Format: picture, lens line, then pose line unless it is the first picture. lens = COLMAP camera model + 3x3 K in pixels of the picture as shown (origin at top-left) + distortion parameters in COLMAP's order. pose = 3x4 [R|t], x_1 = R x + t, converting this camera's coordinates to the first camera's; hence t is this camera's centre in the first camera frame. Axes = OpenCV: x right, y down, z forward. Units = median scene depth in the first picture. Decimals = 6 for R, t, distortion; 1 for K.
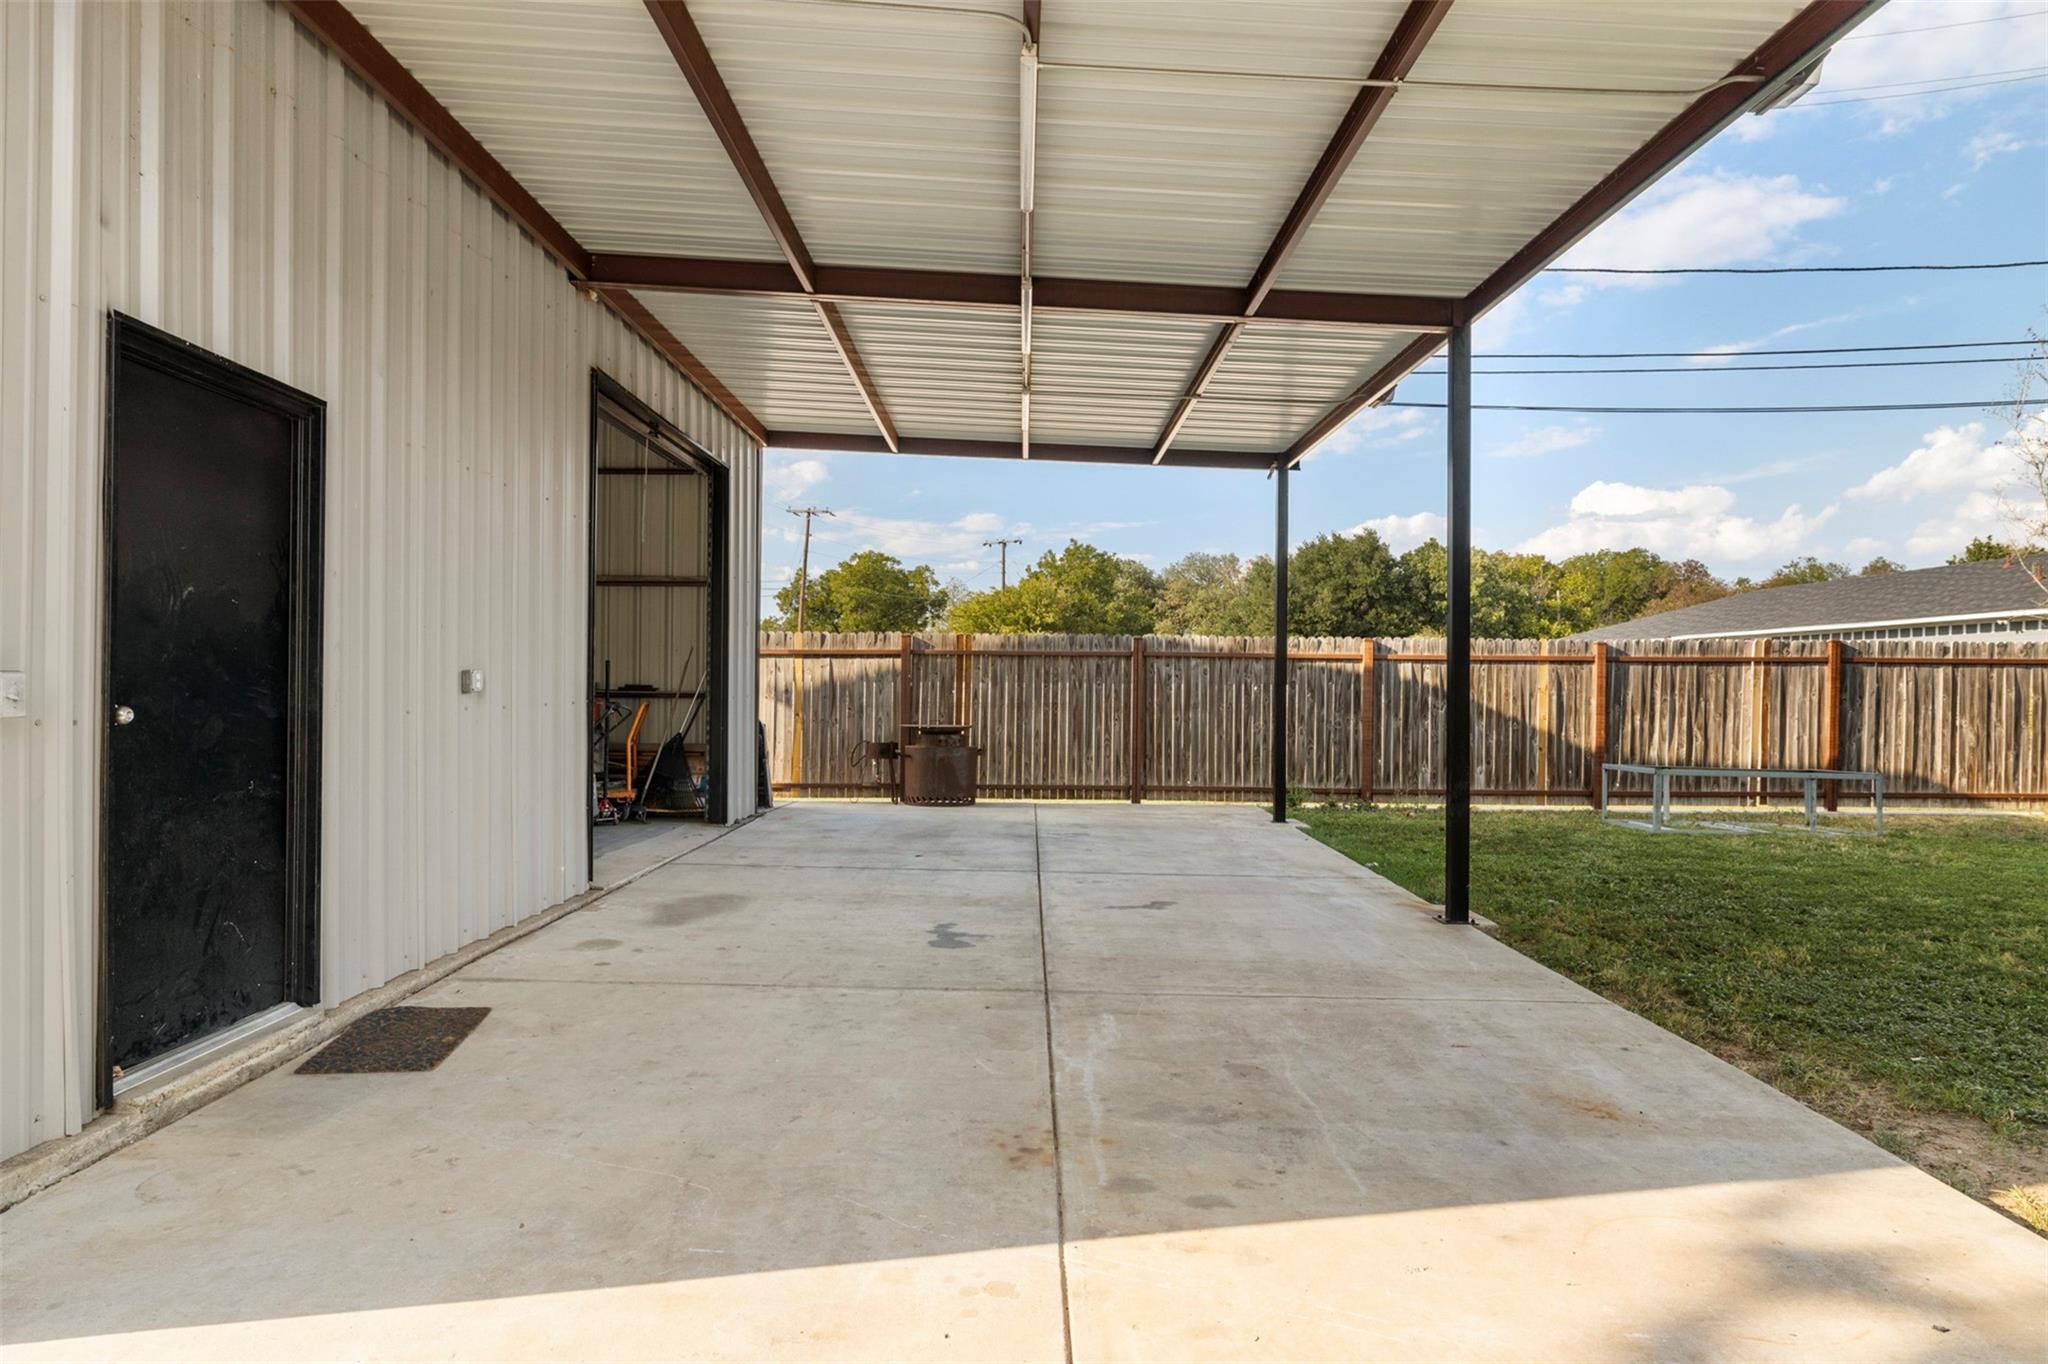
lens RADIAL K [[1239.5, 0, 1027.6], [0, 1239.5, 688.9], [0, 0, 1]] dist [0.004363, -0.000614]
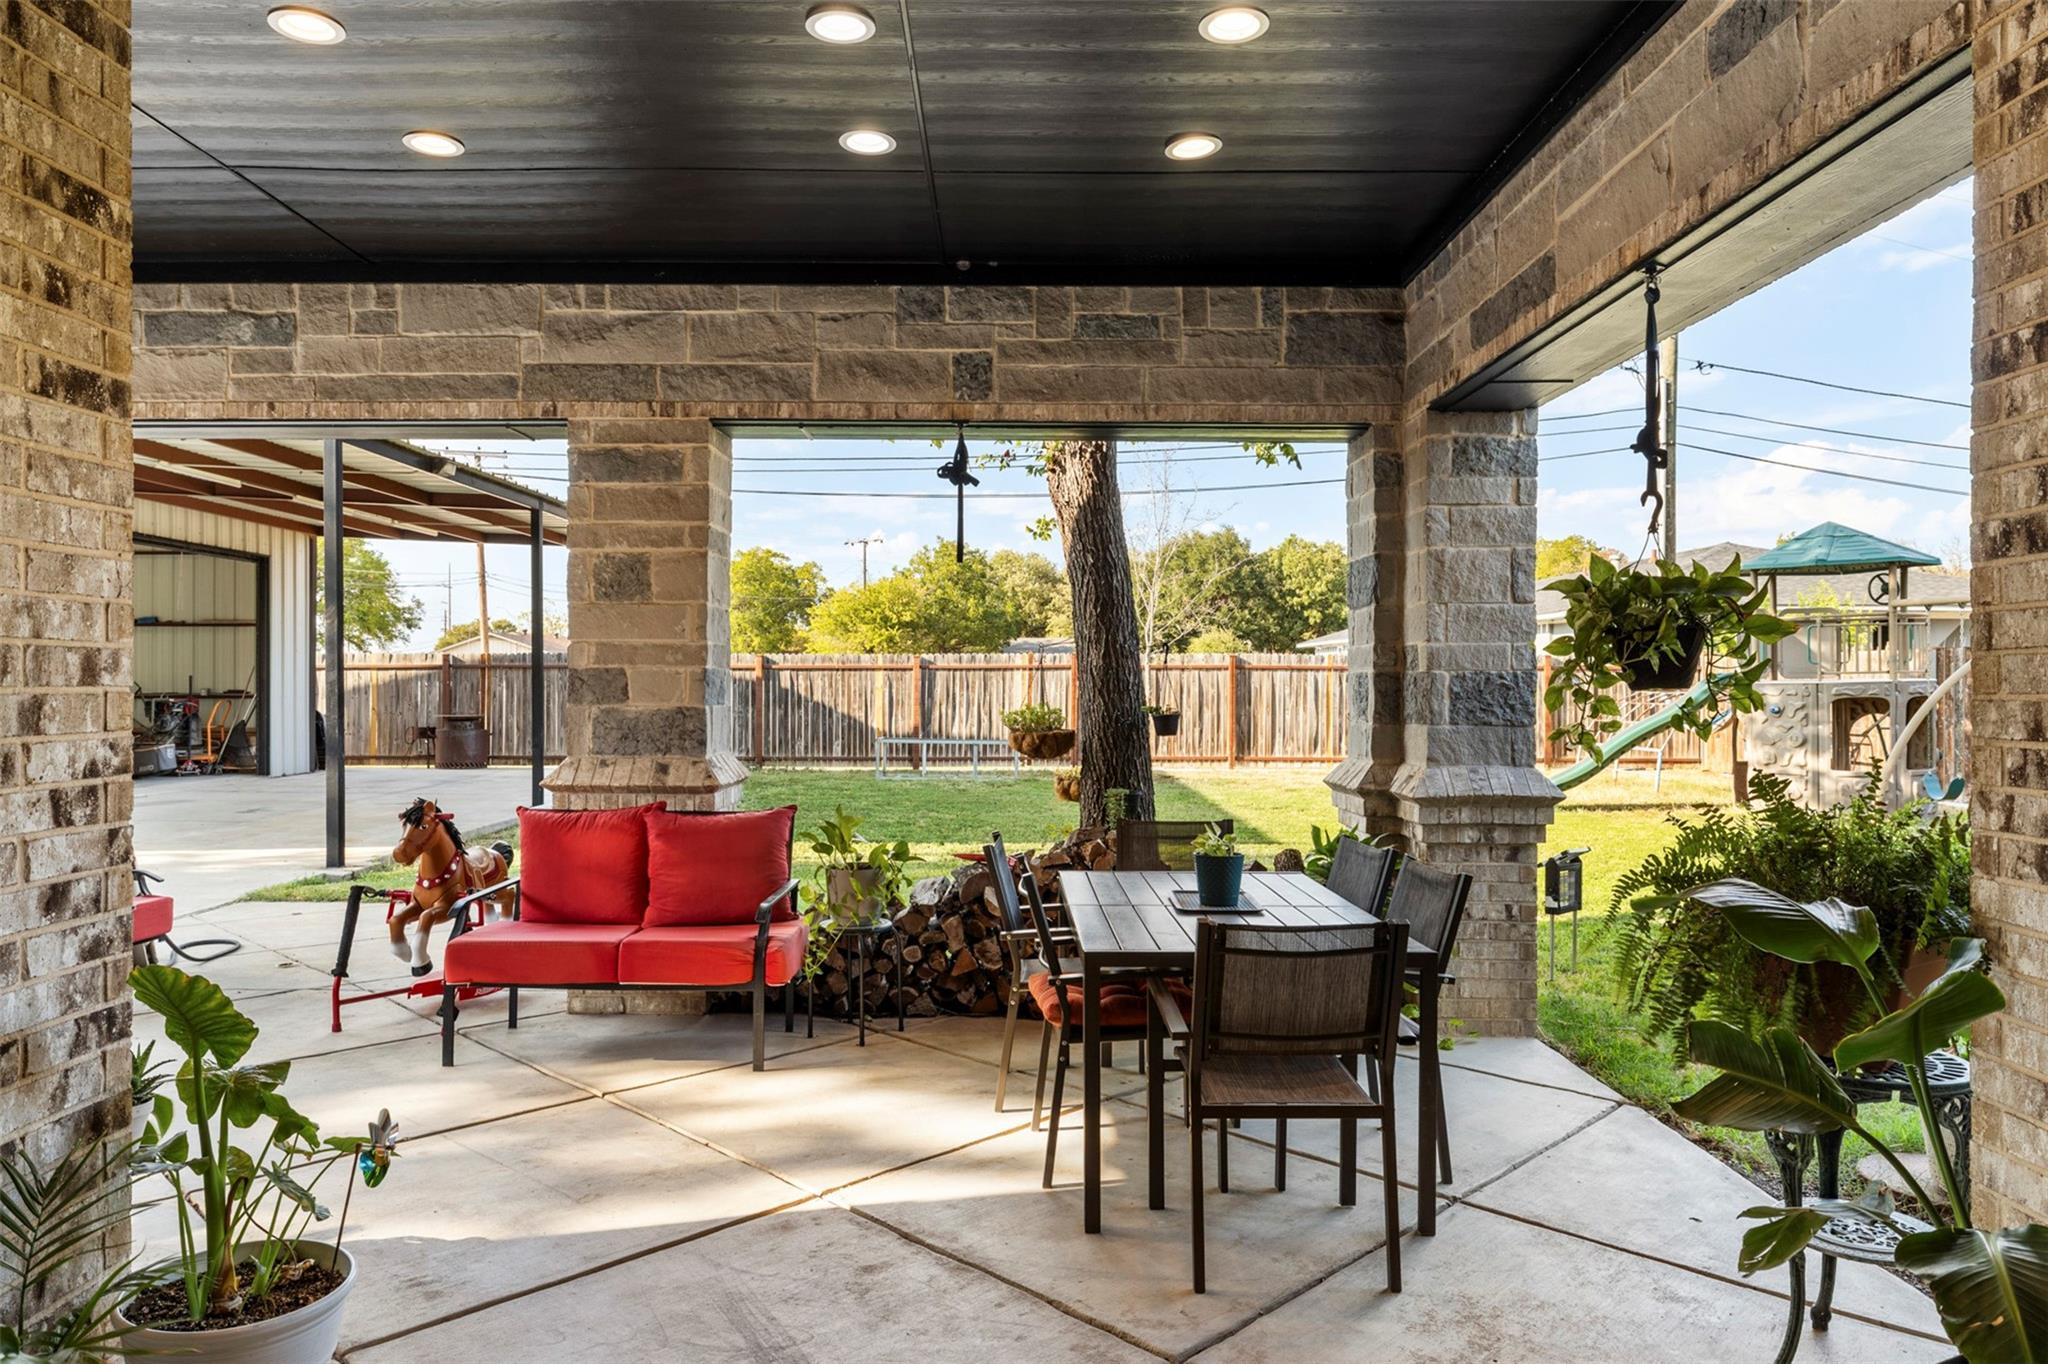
lens RADIAL K [[1379.0, 0, 1020.7], [0, 1379.0, 685.2], [0, 0, 1]] dist [-0.003343, -0.001980]
pose [[0.999955, -0.007033, -0.006419, 0.593165], [0.007033, 0.999975, -0.000116, -0.001711], [0.006420, 0.000071, 0.999979, -0.625773]]
